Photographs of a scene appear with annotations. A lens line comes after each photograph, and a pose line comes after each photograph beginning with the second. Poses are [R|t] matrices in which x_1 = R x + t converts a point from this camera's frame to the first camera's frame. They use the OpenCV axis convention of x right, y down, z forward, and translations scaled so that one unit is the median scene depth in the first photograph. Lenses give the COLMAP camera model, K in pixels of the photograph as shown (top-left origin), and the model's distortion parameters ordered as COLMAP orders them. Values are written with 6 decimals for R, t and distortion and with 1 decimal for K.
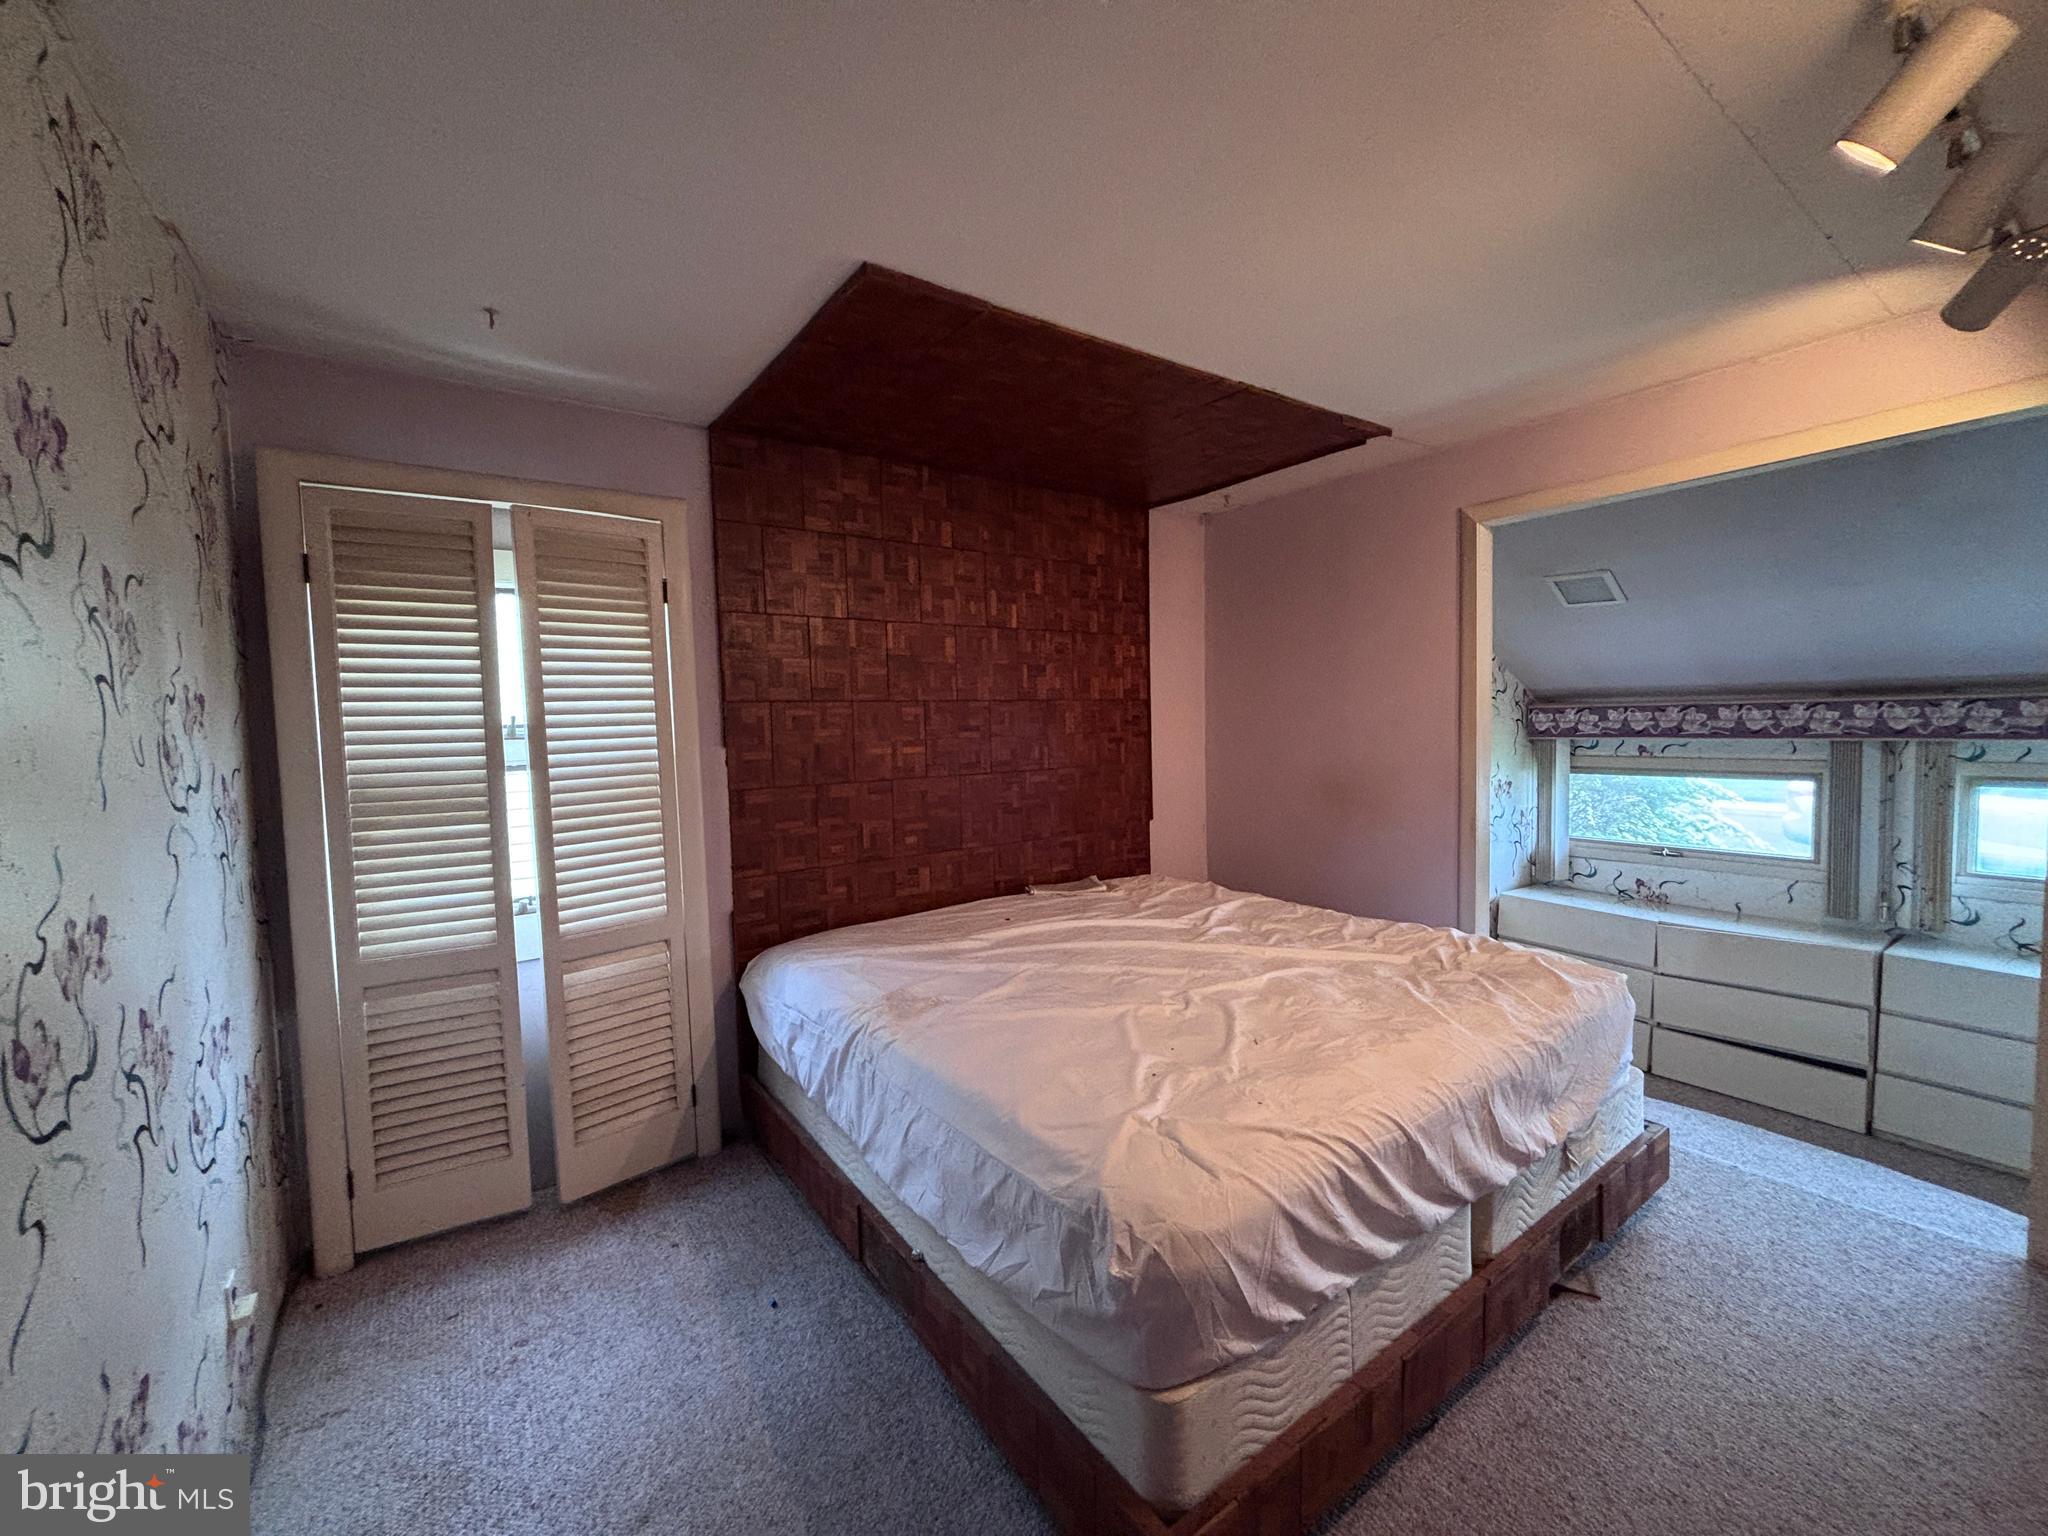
lens RADIAL K [[883.0, 0, 1024.0], [0, 883.0, 768.0], [0, 0, 1]] dist [0.001665, 0.000227]
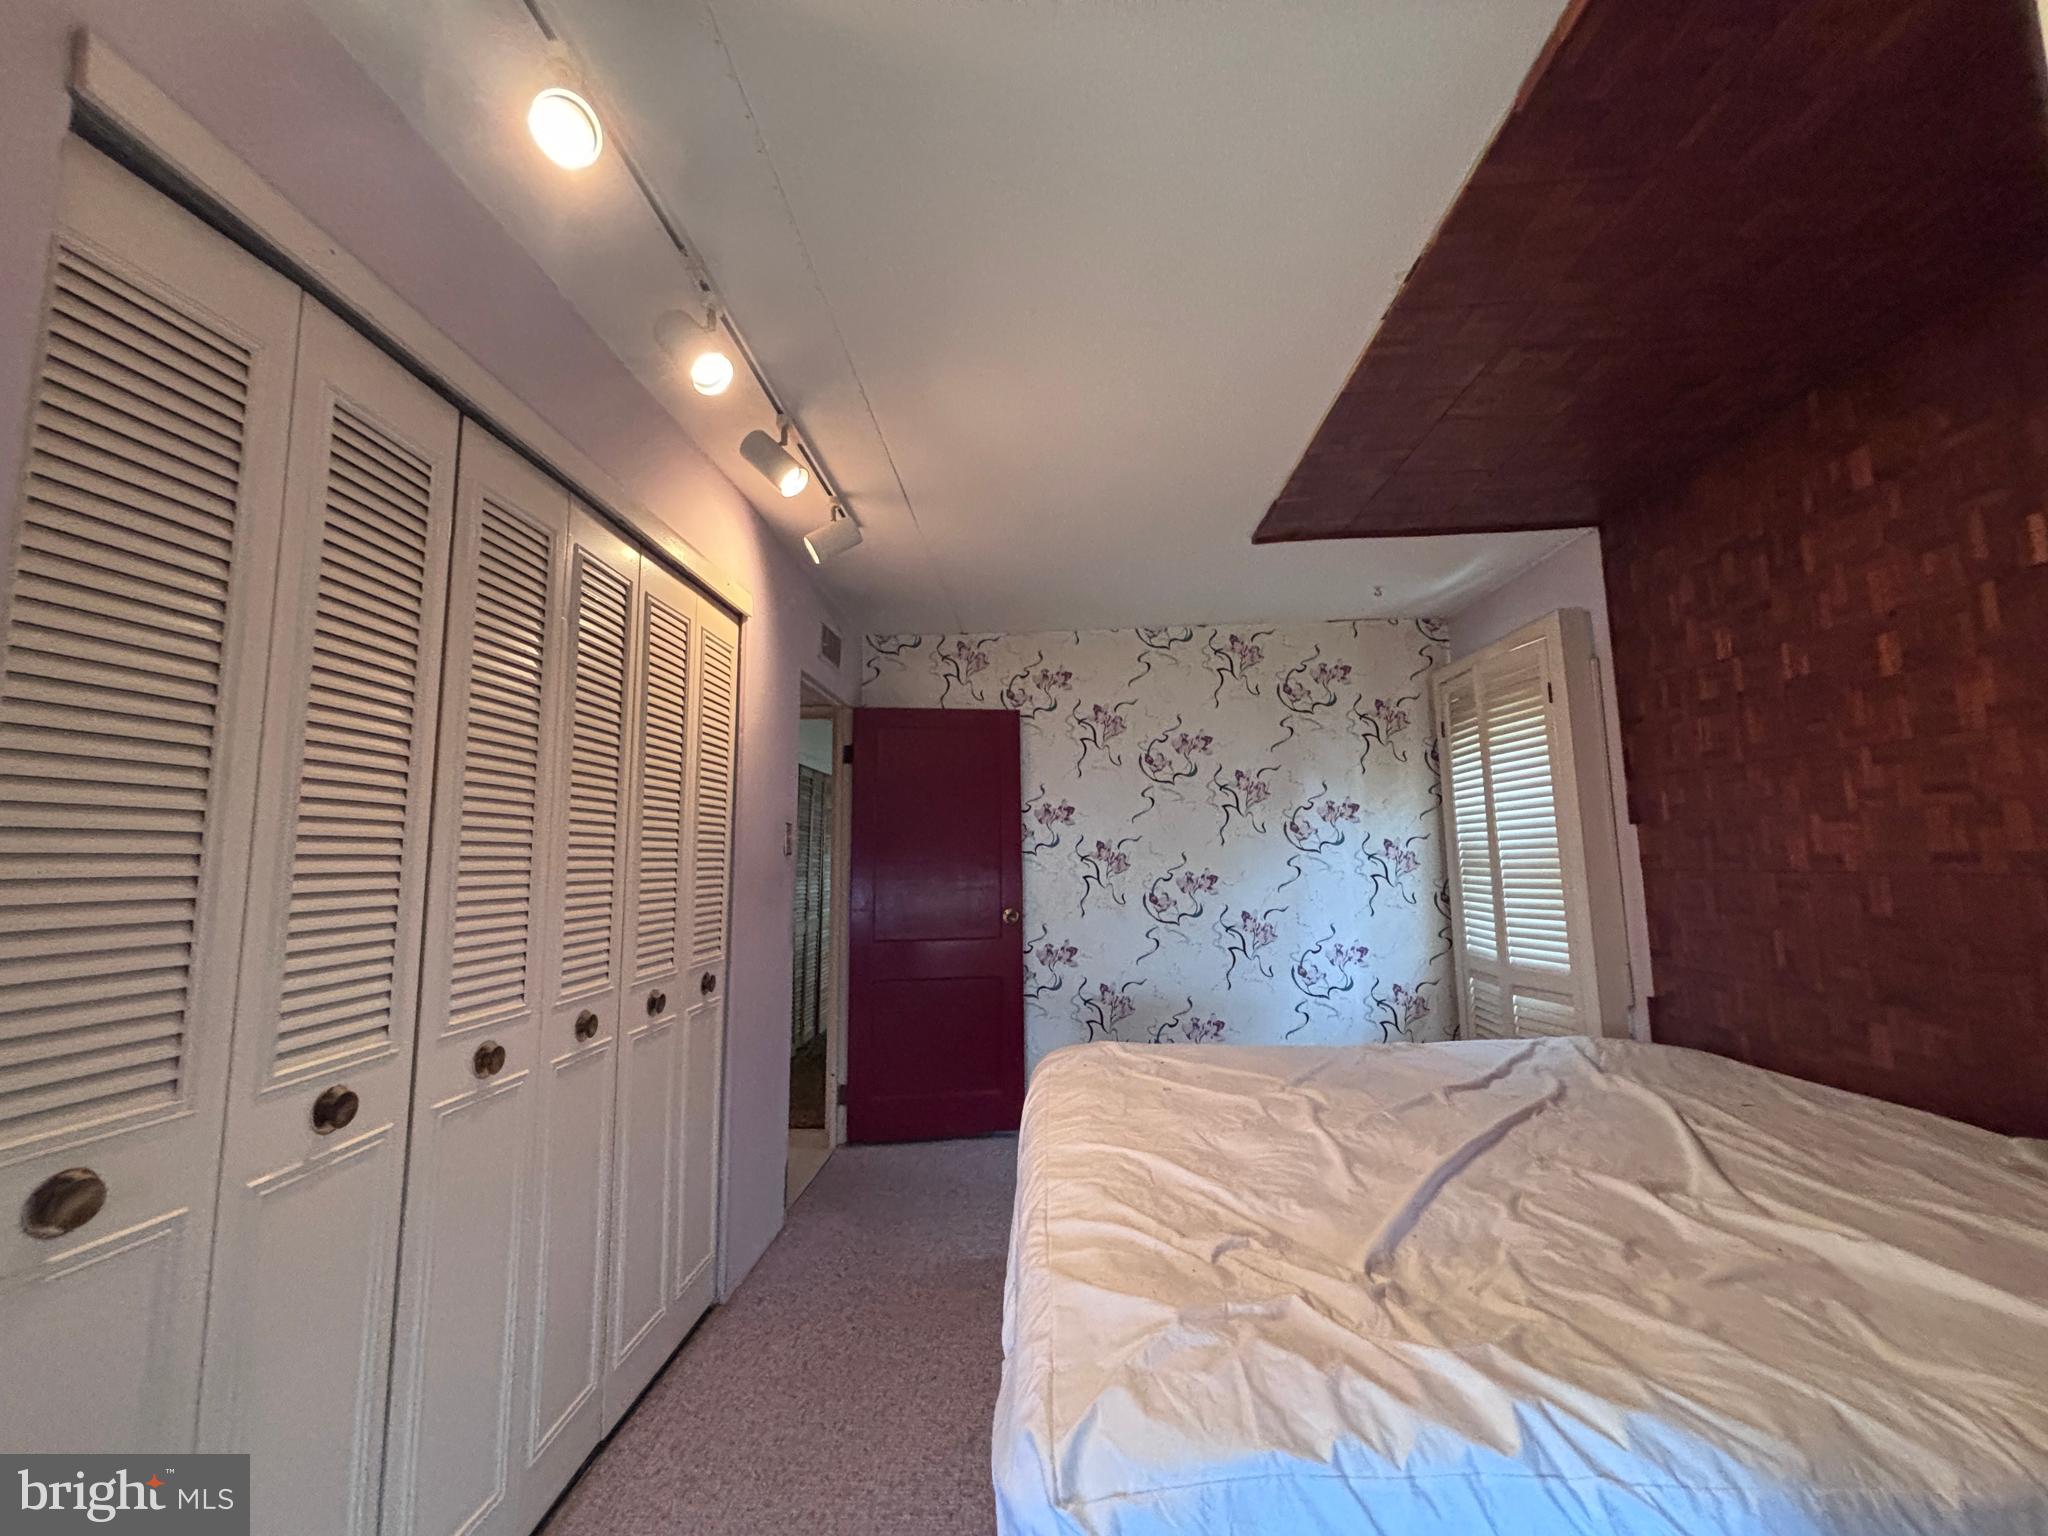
lens RADIAL K [[883.0, 0, 1024.0], [0, 883.0, 768.0], [0, 0, 1]] dist [0.001665, 0.000227]
pose [[-0.652229, -0.056076, -0.755945, 0.759419], [-0.026060, 0.998329, -0.051572, -0.016339], [0.757574, -0.013937, -0.652601, 1.002891]]
